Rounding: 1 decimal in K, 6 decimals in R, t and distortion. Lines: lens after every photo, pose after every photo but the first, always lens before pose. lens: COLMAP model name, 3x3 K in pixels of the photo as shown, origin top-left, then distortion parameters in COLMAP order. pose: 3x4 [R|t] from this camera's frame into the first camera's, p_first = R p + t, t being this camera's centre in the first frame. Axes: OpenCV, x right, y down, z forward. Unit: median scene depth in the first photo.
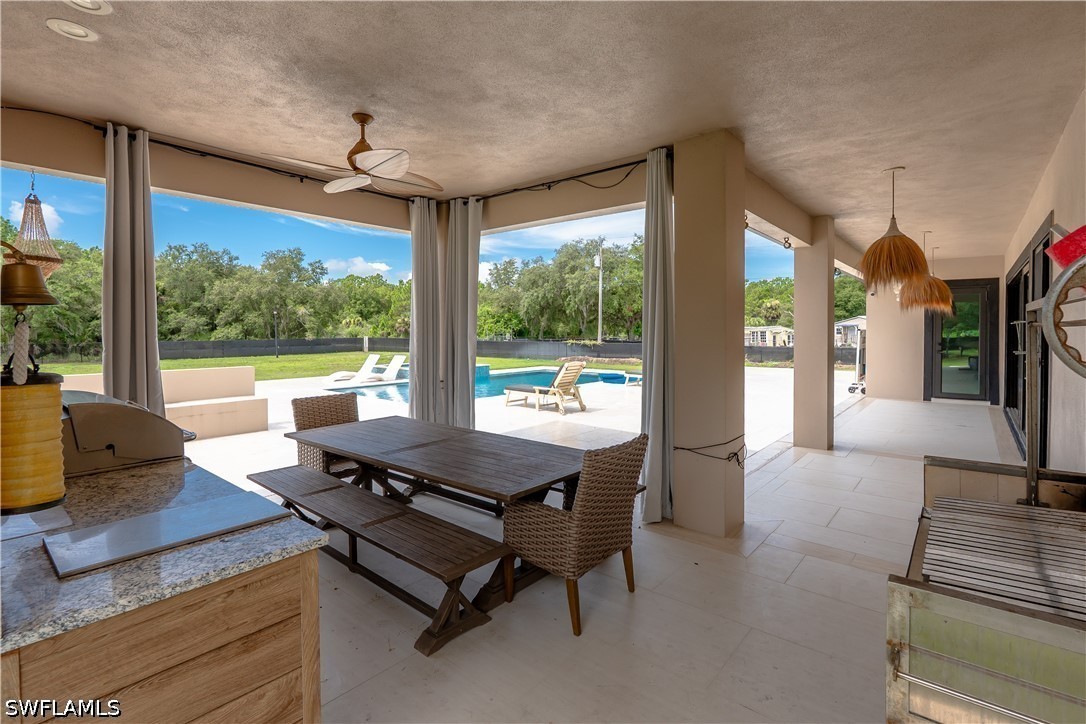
lens RADIAL K [[508.1, 0, 545.3], [0, 508.1, 336.1], [0, 0, 1]] dist [-0.004250, -0.000411]
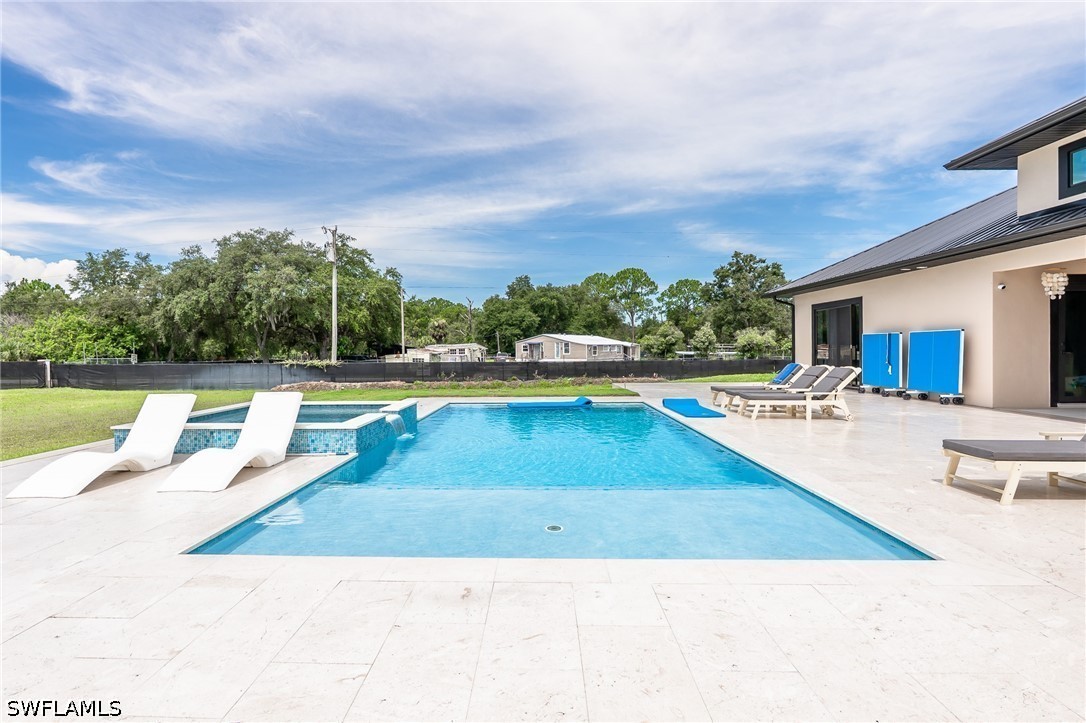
lens RADIAL K [[511.3, 0, 522.6], [0, 511.3, 351.6], [0, 0, 1]] dist [-0.012050, -0.000065]
pose [[0.782168, -0.008977, 0.623003, -0.101974], [0.015667, 0.999863, -0.005262, 0.003459], [-0.622871, 0.013877, 0.782202, 0.163373]]
